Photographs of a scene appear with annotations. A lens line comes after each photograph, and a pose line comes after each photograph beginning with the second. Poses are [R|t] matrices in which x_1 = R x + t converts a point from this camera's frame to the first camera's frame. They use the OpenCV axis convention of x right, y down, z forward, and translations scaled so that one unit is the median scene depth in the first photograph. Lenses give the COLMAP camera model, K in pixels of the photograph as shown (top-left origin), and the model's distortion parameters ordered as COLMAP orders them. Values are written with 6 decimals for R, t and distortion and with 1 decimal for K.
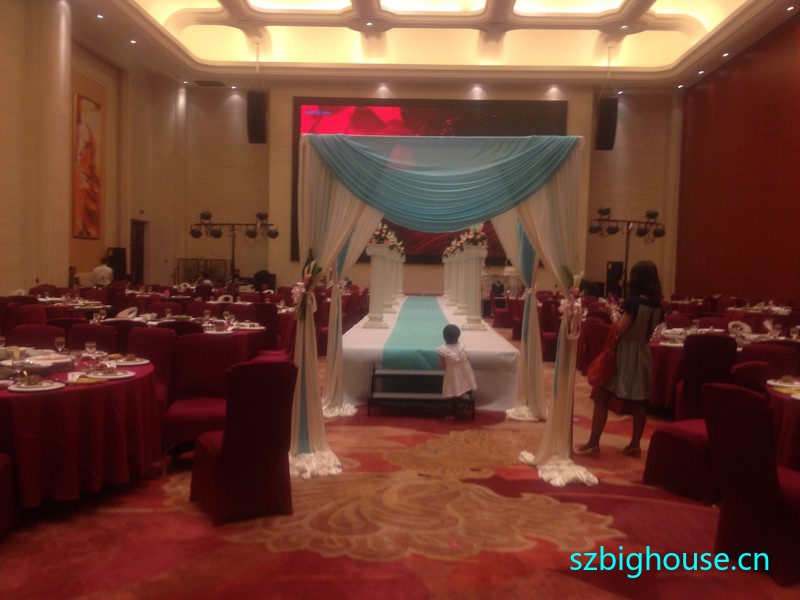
lens RADIAL K [[752.5, 0, 398.7], [0, 752.5, 299.8], [0, 0, 1]] dist [0.019738, 0.000000]
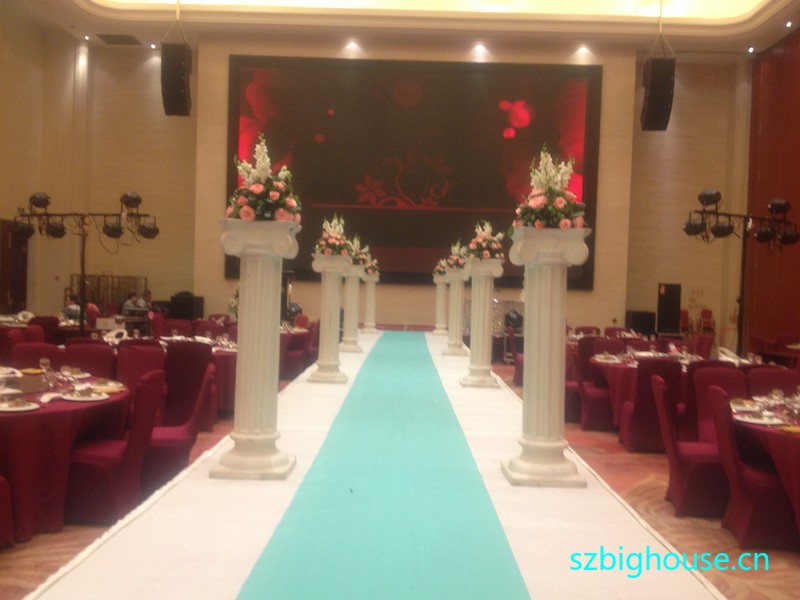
lens RADIAL K [[752.5, 0, 395.0], [0, 752.5, 298.3], [0, 0, 1]] dist [0.019738, 0.000000]
pose [[0.999828, 0.008483, 0.016465, 0.012579], [-0.007984, 0.999513, -0.030153, -0.014025], [-0.016712, 0.030016, 0.999410, 0.305411]]
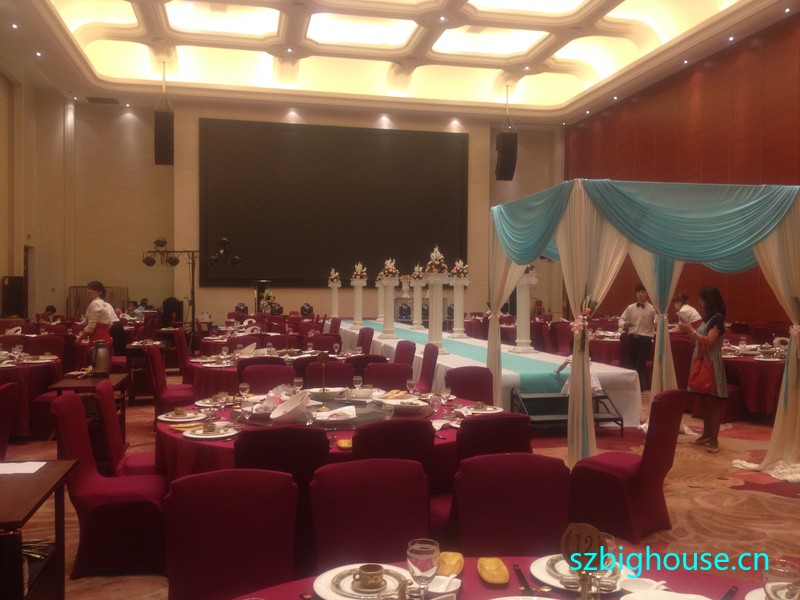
lens RADIAL K [[752.5, 0, 397.2], [0, 752.5, 300.6], [0, 0, 1]] dist [0.019738, 0.000000]
pose [[0.968889, -0.019789, 0.246702, -0.155711], [0.026439, 0.999370, -0.023673, -0.006114], [-0.246078, 0.029459, 0.968802, 0.004078]]
